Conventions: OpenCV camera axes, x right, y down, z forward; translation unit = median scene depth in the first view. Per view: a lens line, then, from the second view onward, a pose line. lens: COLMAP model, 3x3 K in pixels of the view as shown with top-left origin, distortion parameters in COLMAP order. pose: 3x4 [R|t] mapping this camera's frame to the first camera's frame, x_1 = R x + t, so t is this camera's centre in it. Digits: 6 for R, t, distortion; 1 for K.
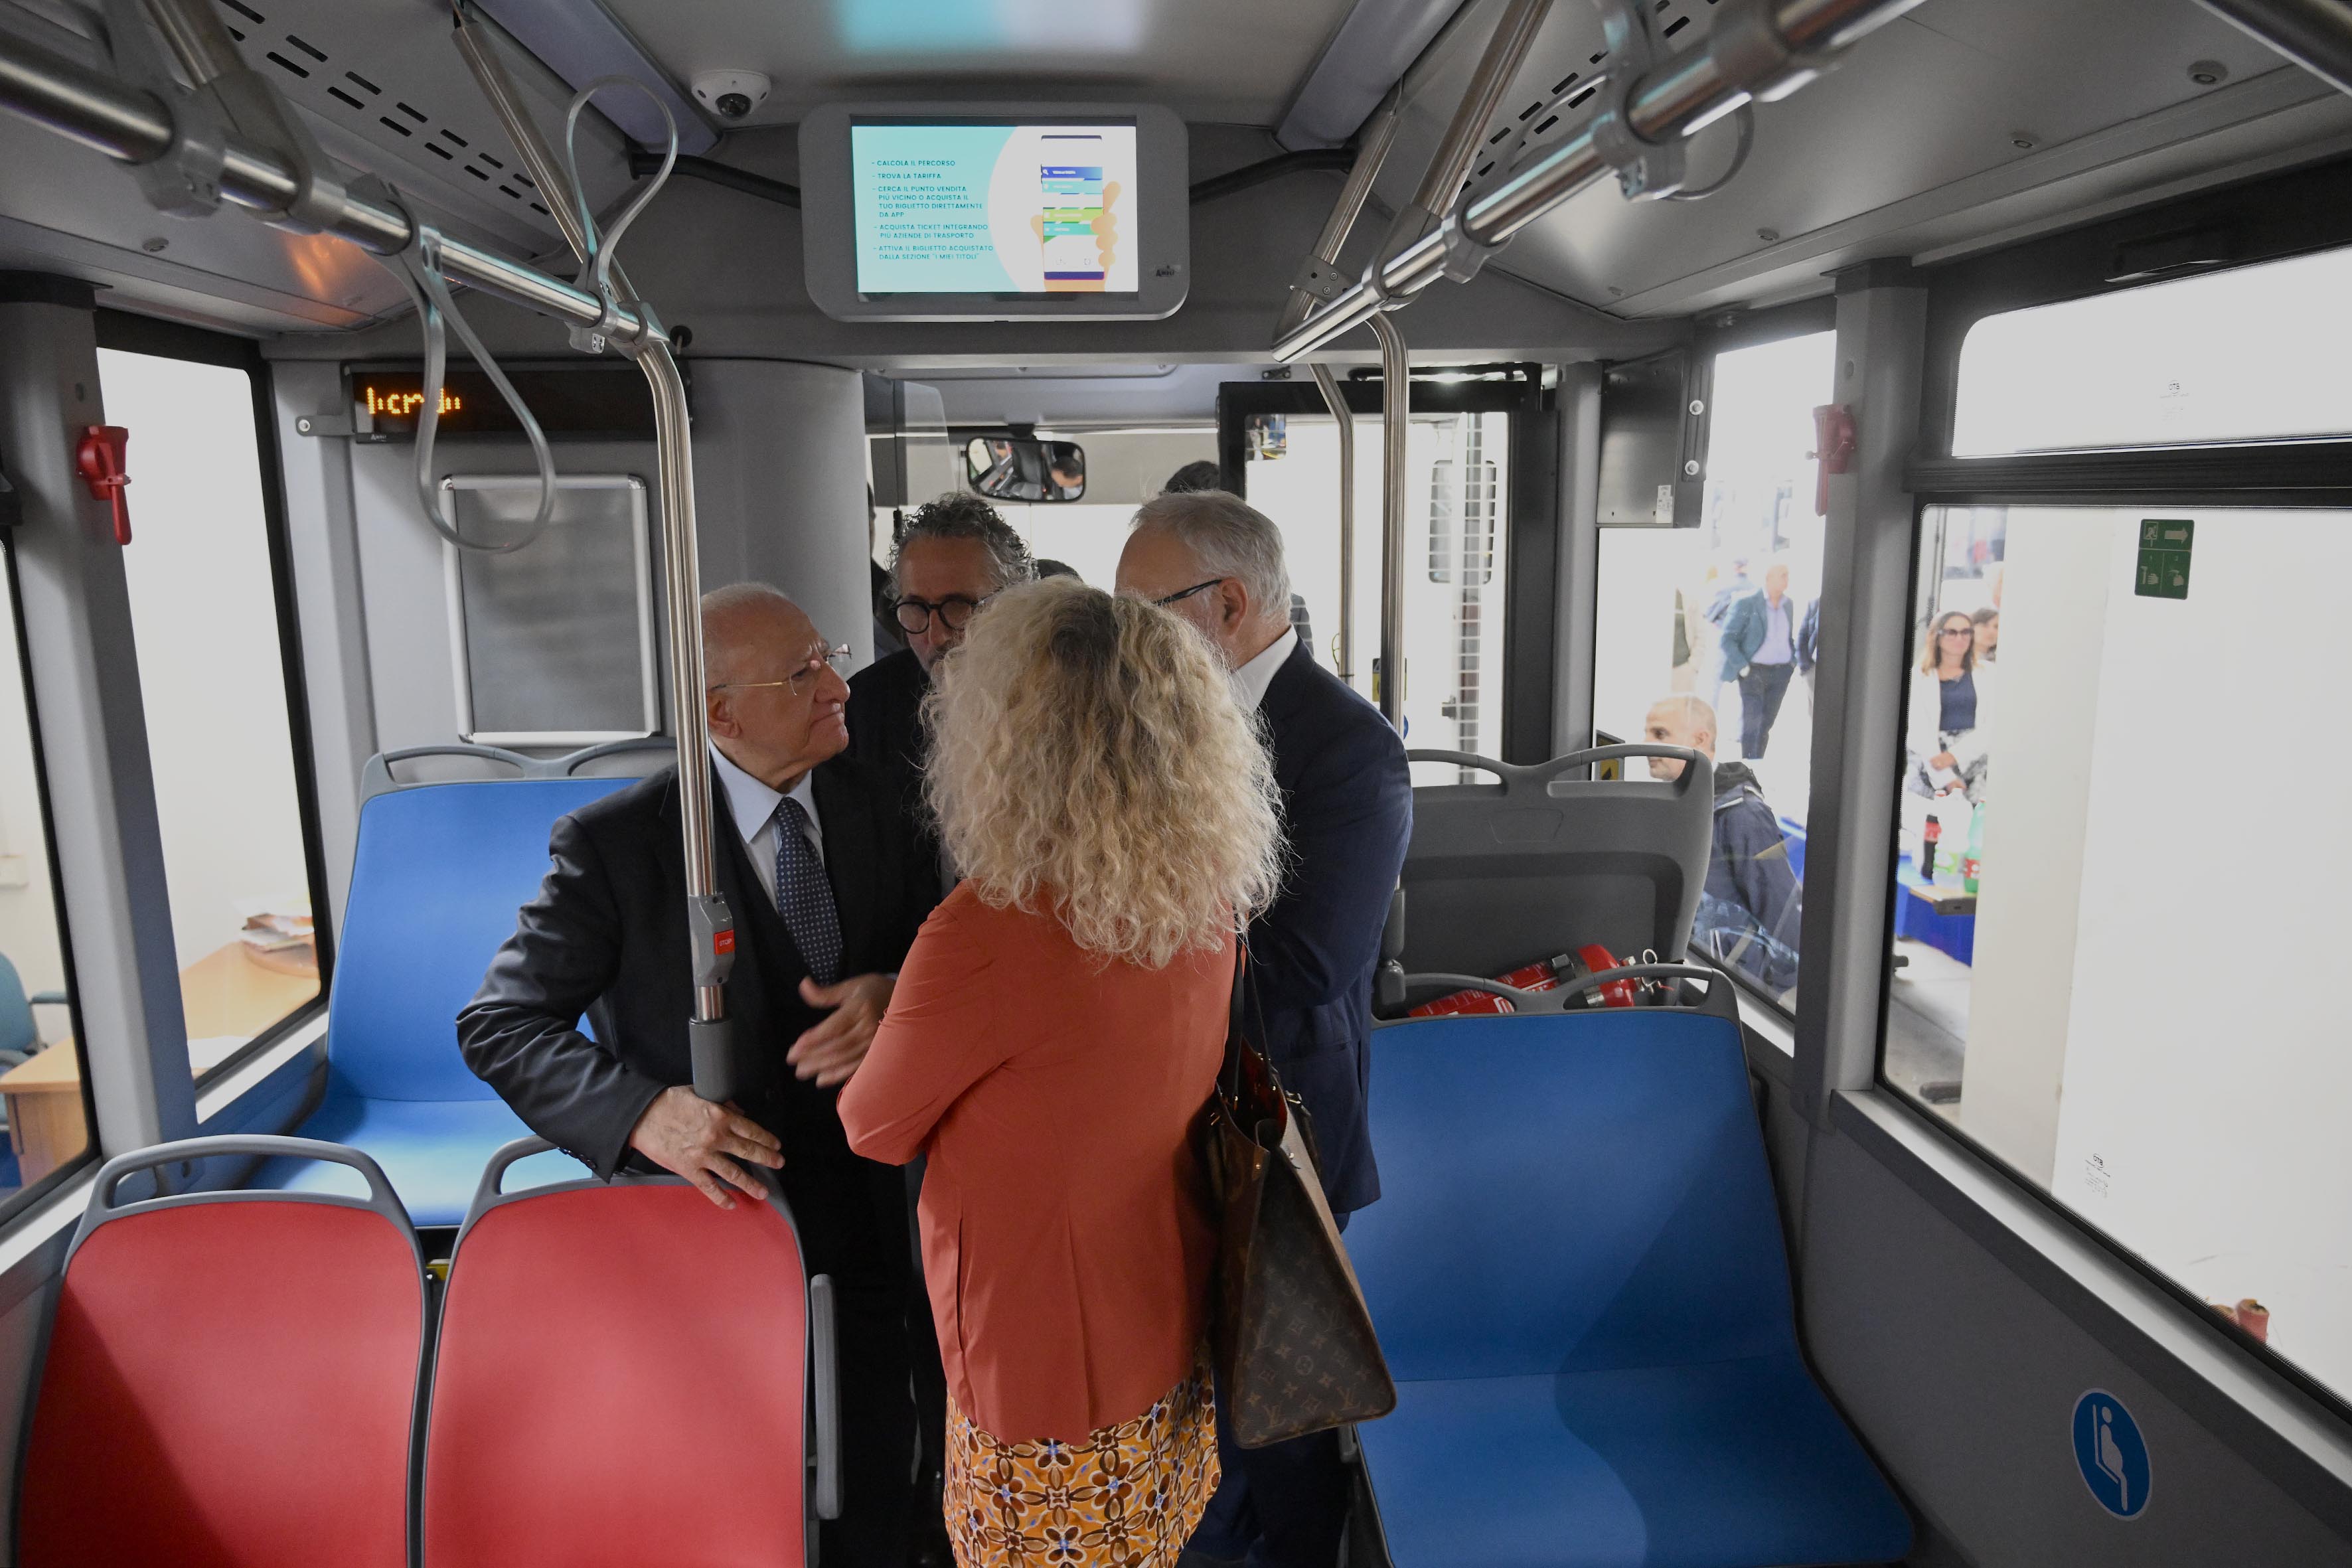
lens RADIAL K [[1574.2, 0, 1160.2], [0, 1574.2, 787.0], [0, 0, 1]] dist [-0.012540, 0.001643]
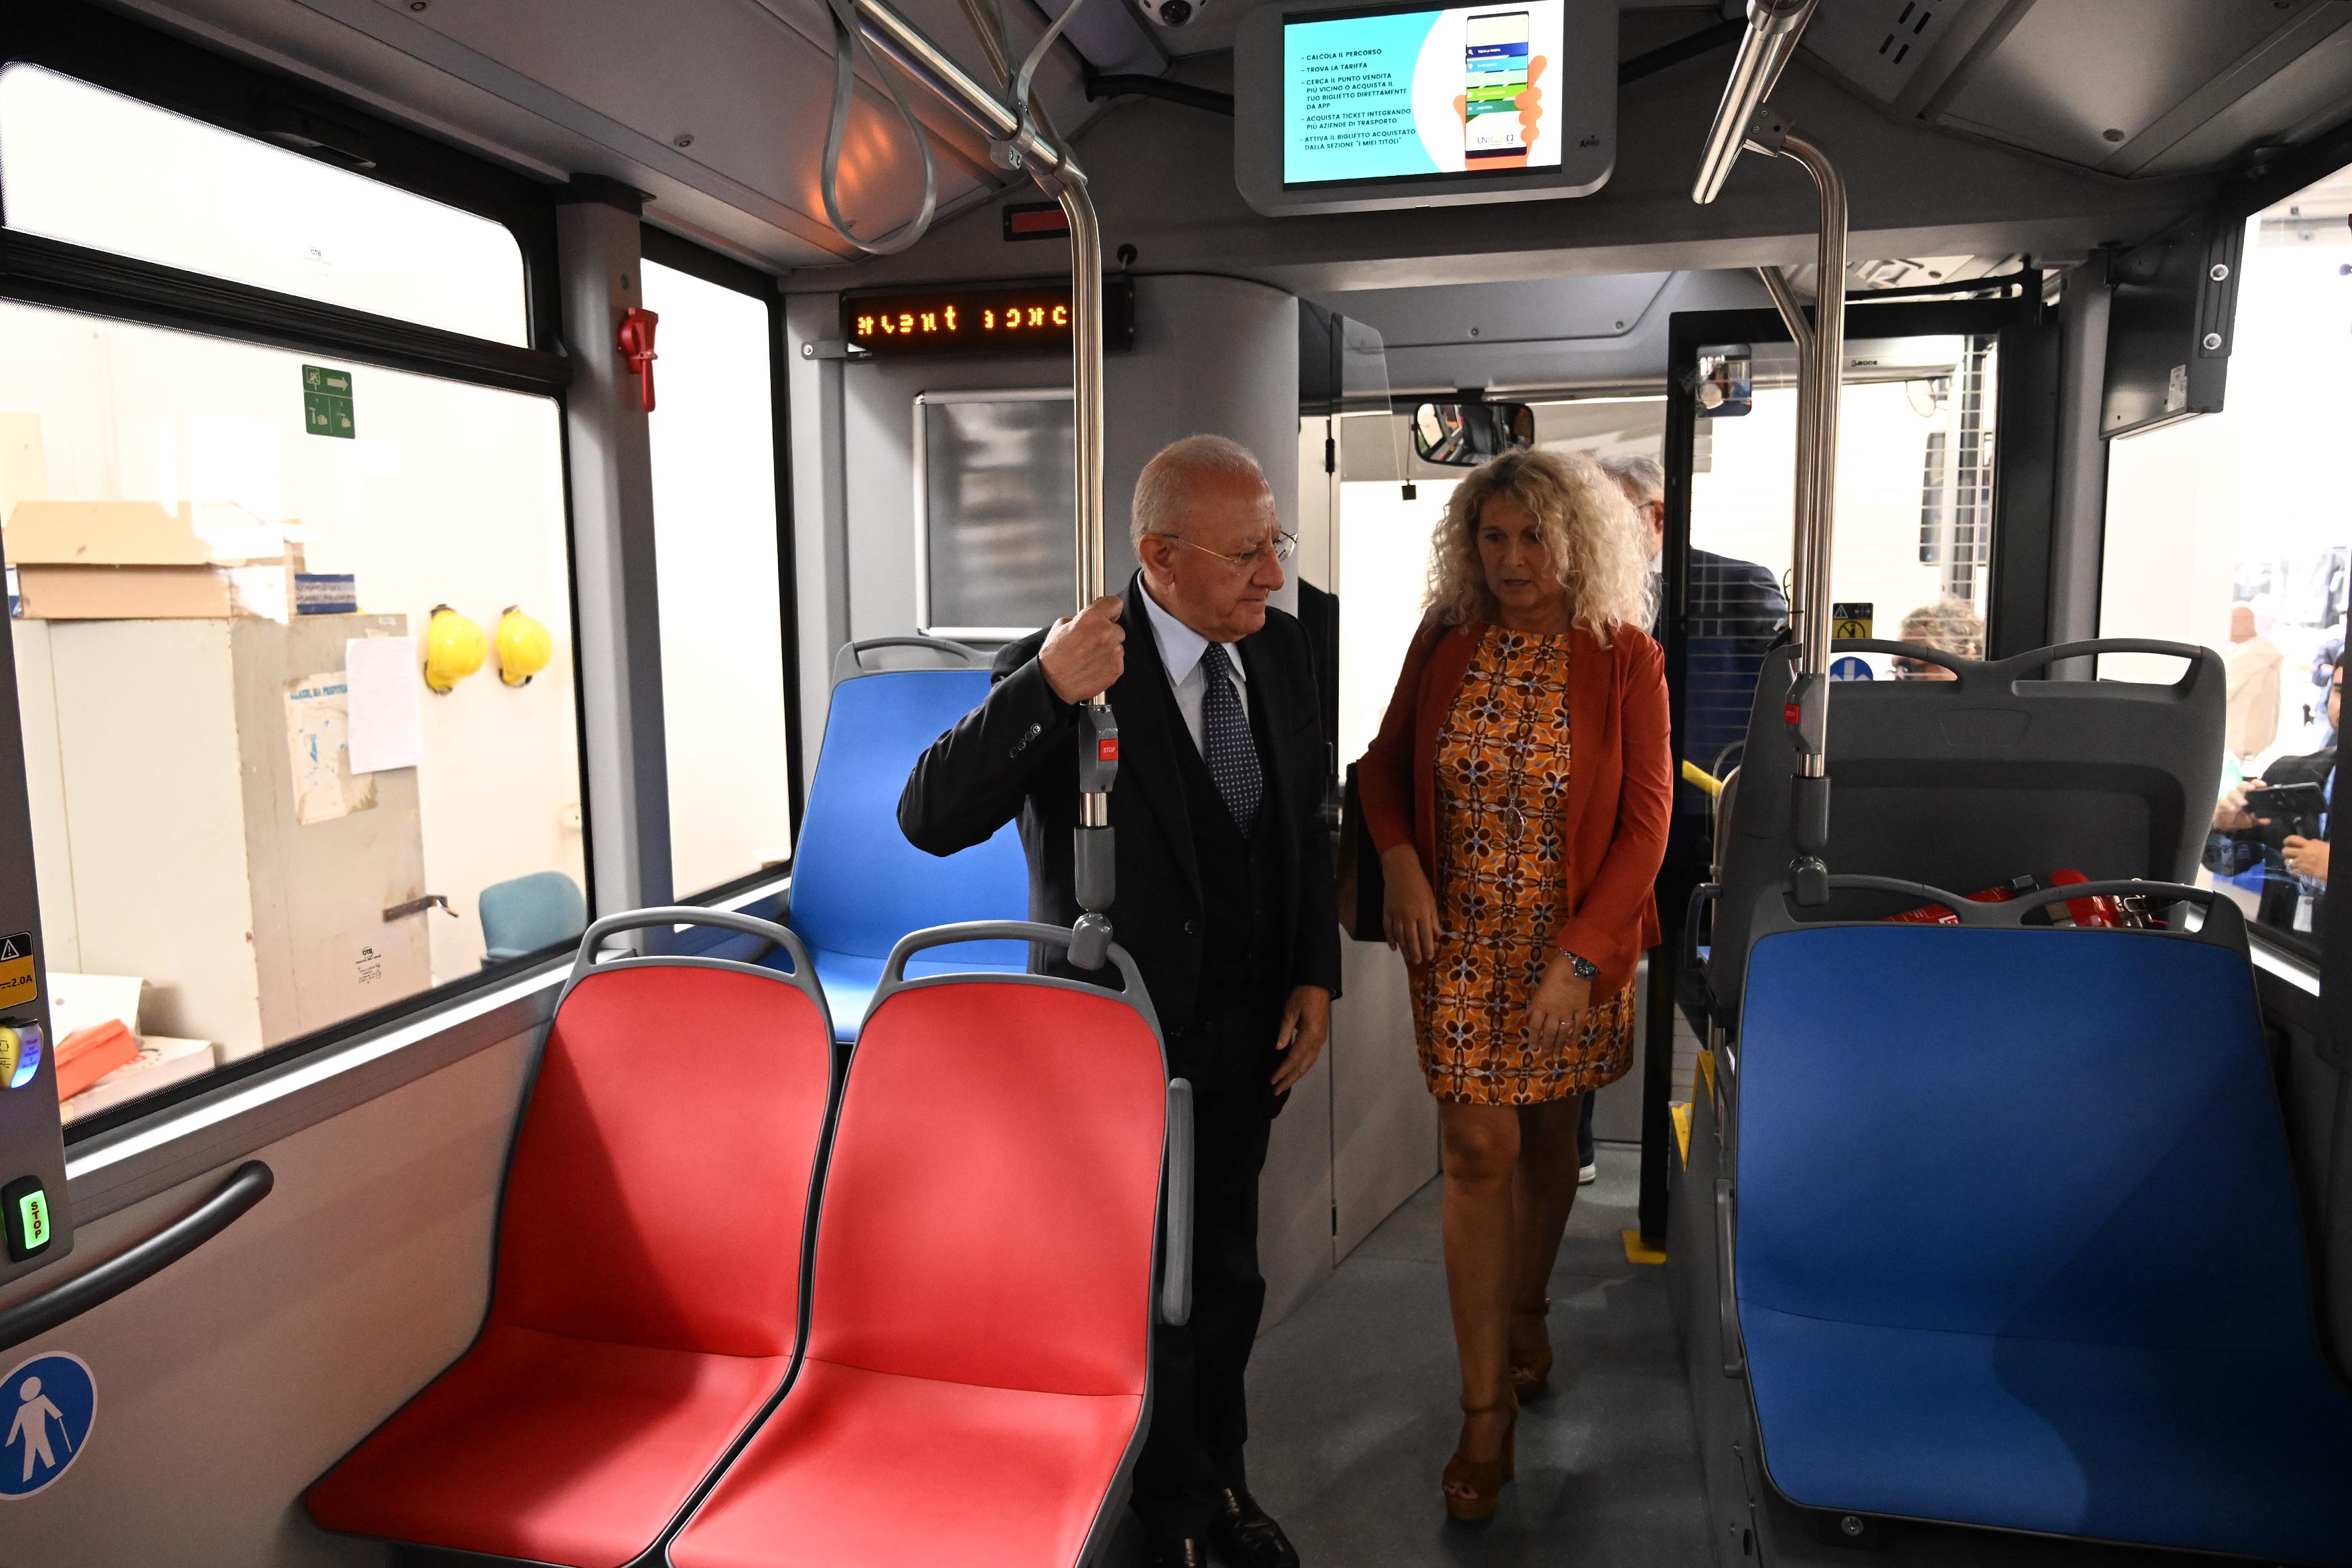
lens RADIAL K [[1574.2, 0, 1160.2], [0, 1574.2, 787.0], [0, 0, 1]] dist [-0.012540, 0.001643]
pose [[0.953346, 0.040240, -0.299186, 0.056238], [-0.055484, 0.997549, -0.042628, 0.130589], [0.296737, 0.057239, 0.953242, 0.006692]]
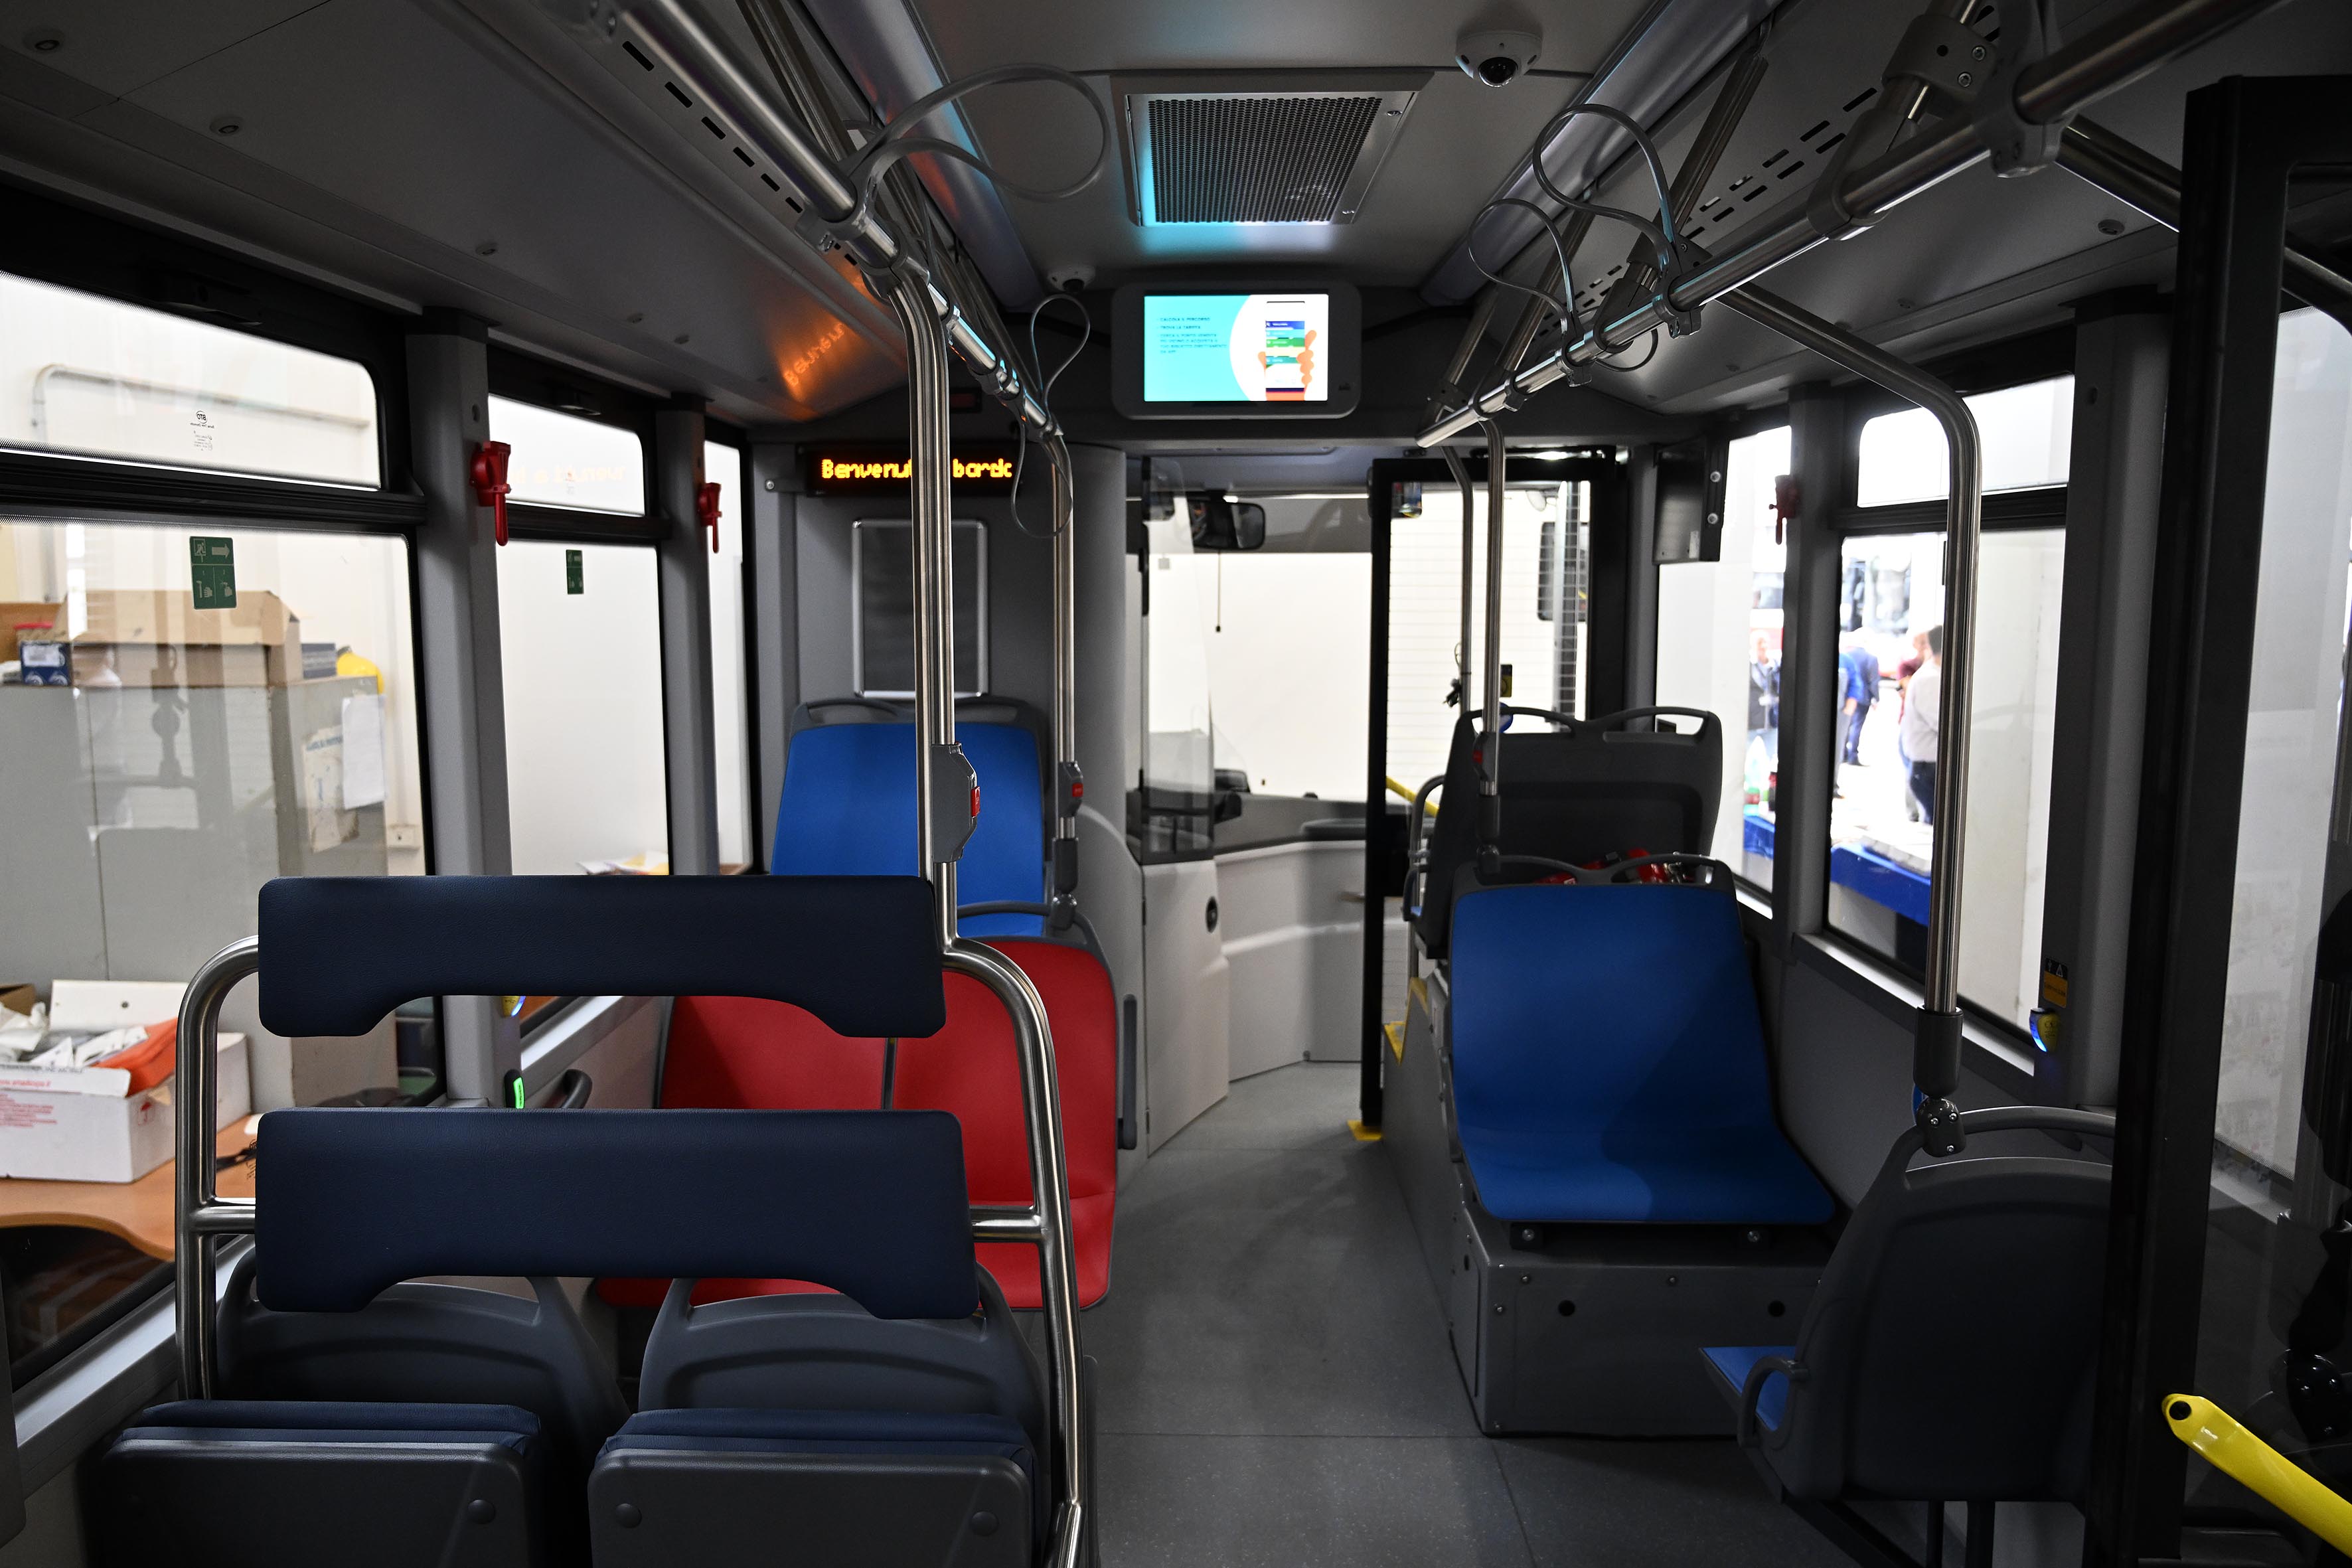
lens RADIAL K [[1603.5, 0, 1146.2], [0, 1603.5, 762.7], [0, 0, 1]] dist [0.002218, 0.002430]
pose [[0.995959, 0.018378, -0.087904, -0.045063], [-0.023856, 0.997811, -0.061676, 0.134480], [0.086578, 0.063524, 0.994218, -0.534969]]
